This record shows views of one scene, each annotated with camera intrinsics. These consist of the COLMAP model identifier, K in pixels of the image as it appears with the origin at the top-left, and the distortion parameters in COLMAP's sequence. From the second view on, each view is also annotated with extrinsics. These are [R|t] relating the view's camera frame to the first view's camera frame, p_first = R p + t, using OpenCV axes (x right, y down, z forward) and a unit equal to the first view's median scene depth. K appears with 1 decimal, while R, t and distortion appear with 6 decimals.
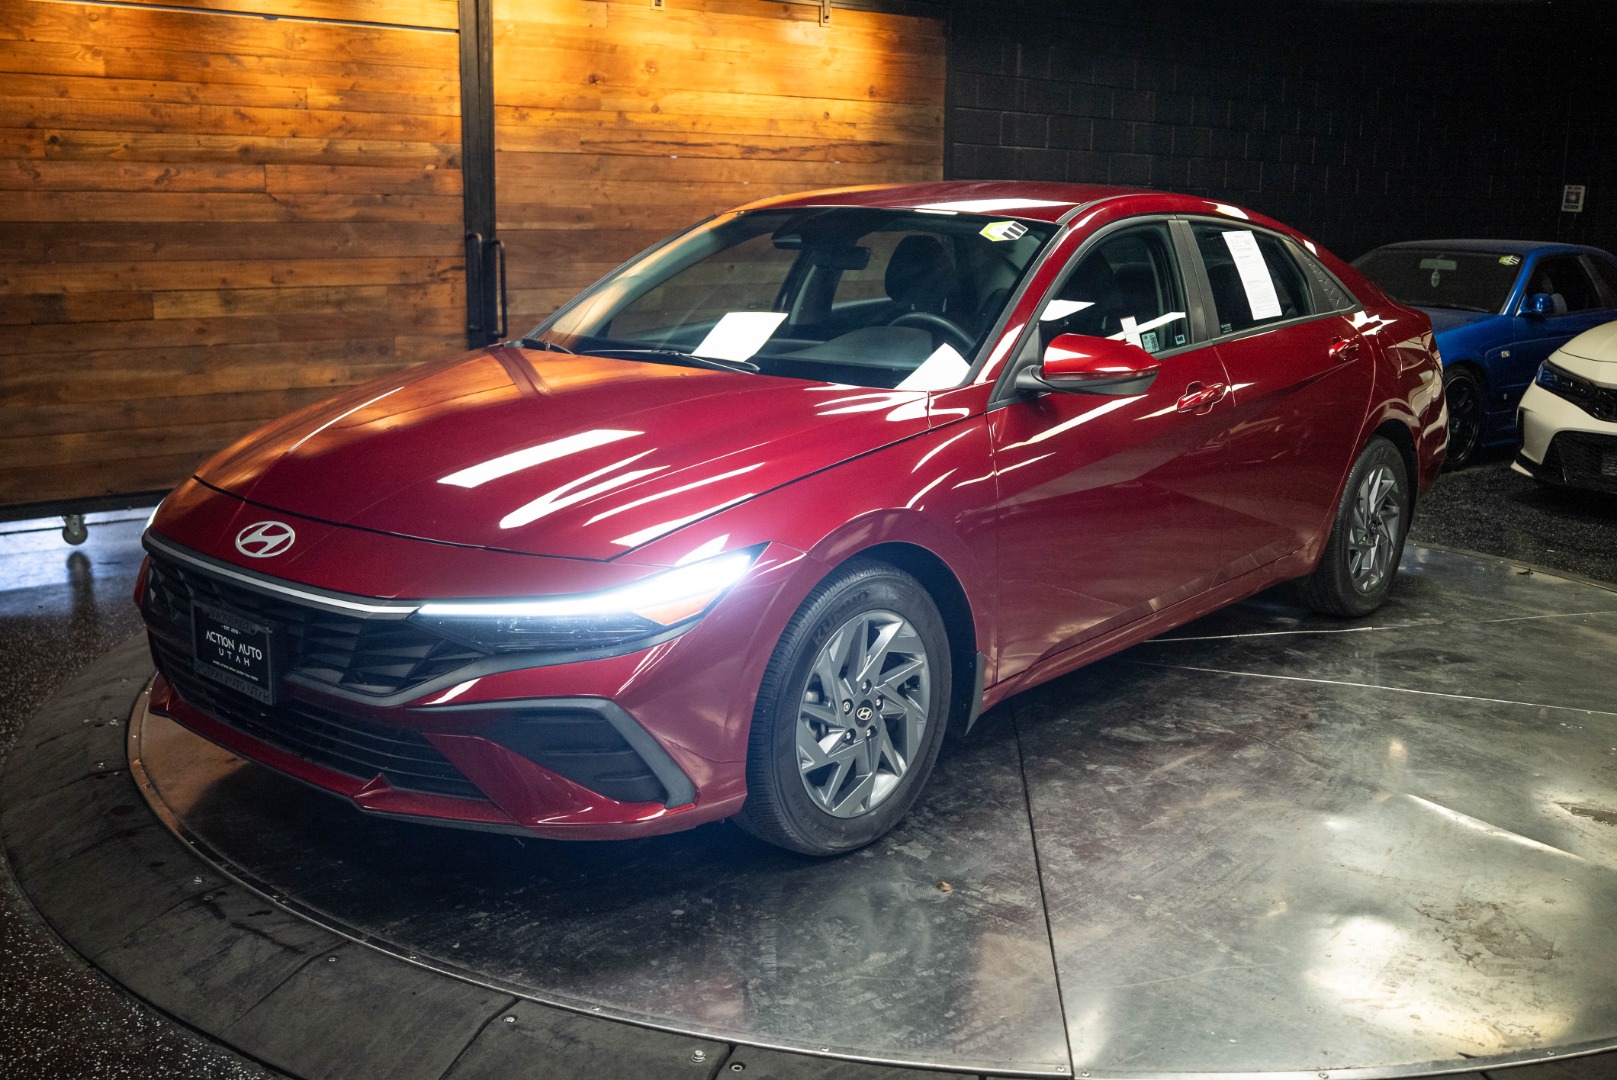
lens RADIAL K [[1625.1, 0, 807.8], [0, 1625.1, 547.1], [0, 0, 1]] dist [-0.036439, 0.000000]
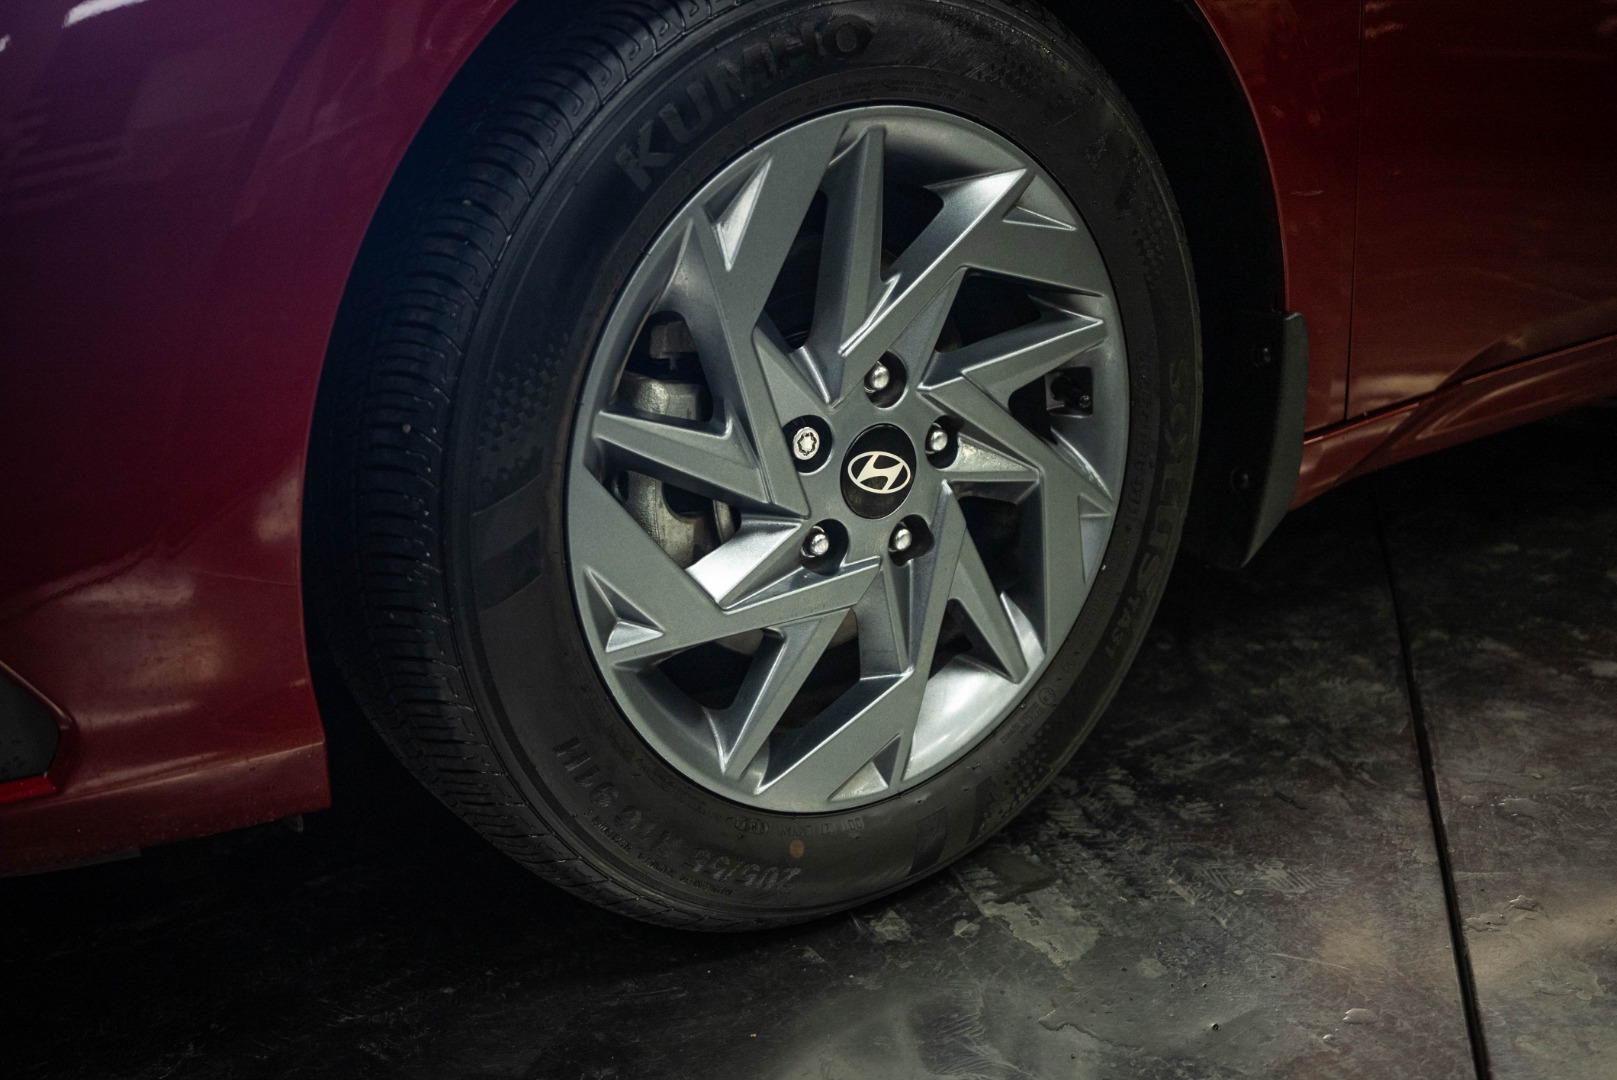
lens RADIAL K [[1625.1, 0, 805.7], [0, 1625.1, 536.8], [0, 0, 1]] dist [-0.036439, 0.000000]
pose [[0.978987, 0.029975, -0.201705, 0.079086], [-0.012406, 0.996060, 0.087813, 0.085179], [0.203543, -0.083465, 0.975502, 0.680905]]
